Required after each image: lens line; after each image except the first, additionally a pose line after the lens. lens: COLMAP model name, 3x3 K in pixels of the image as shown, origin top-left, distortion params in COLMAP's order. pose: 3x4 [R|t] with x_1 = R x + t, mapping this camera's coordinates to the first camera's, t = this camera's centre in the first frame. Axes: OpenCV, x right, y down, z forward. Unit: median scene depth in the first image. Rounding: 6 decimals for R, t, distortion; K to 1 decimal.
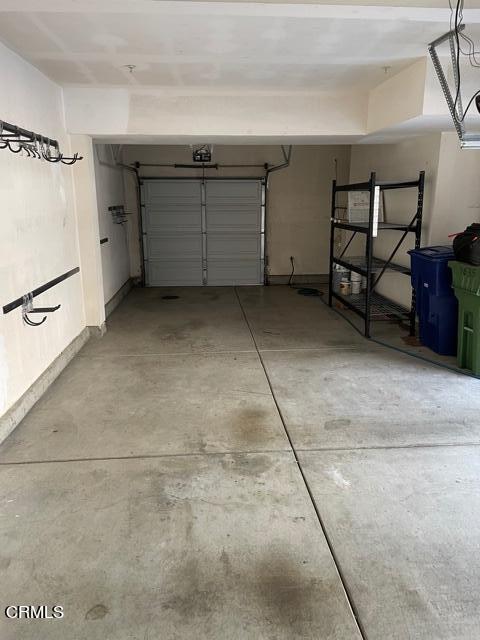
lens RADIAL K [[486.1, 0, 239.4], [0, 486.1, 319.8], [0, 0, 1]] dist [0.013509, 0.001453]
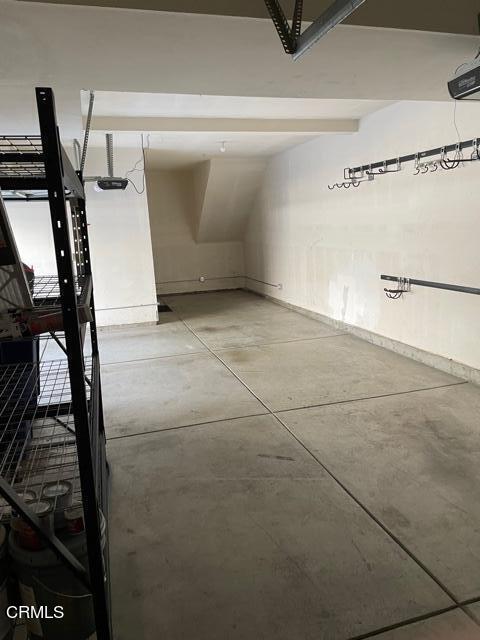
lens RADIAL K [[486.1, 0, 239.1], [0, 486.1, 319.5], [0, 0, 1]] dist [0.013509, 0.001453]
pose [[-0.974495, 0.092122, -0.204628, 0.331480], [-0.003252, 0.905964, 0.423341, -0.562546], [0.224385, 0.413210, -0.882558, 2.299946]]
